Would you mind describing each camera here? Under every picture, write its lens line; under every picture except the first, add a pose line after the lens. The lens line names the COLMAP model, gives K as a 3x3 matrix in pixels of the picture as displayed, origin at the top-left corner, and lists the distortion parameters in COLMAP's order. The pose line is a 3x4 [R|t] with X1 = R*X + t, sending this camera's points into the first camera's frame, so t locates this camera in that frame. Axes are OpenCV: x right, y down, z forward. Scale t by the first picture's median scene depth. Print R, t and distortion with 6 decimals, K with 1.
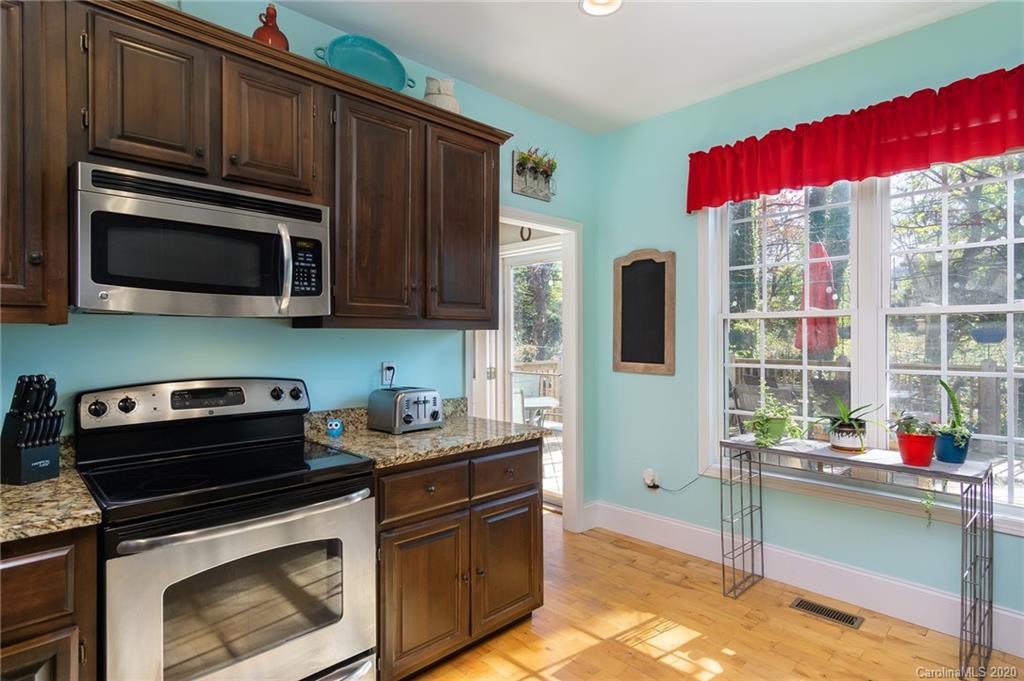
lens RADIAL K [[543.2, 0, 512.3], [0, 543.2, 330.5], [0, 0, 1]] dist [0.011436, 0.003409]
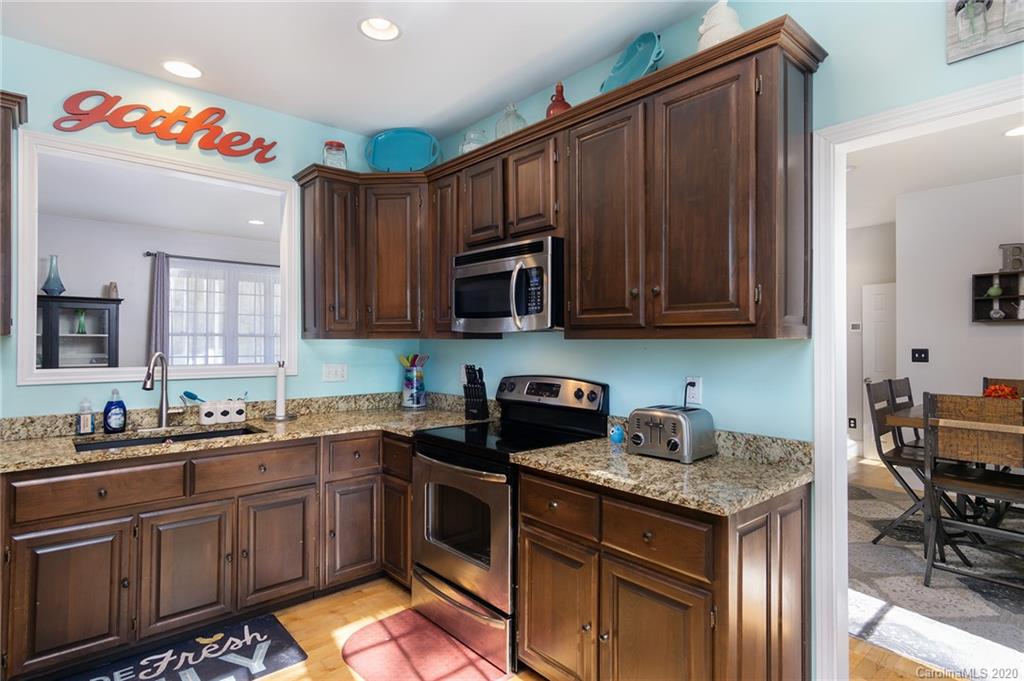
lens RADIAL K [[543.2, 0, 510.1], [0, 543.2, 341.1], [0, 0, 1]] dist [0.011436, 0.003409]
pose [[-0.044162, 0.001021, -0.999024, 0.771217], [0.004958, 0.999987, 0.000803, -0.002440], [0.999012, -0.004918, -0.044167, 0.897703]]
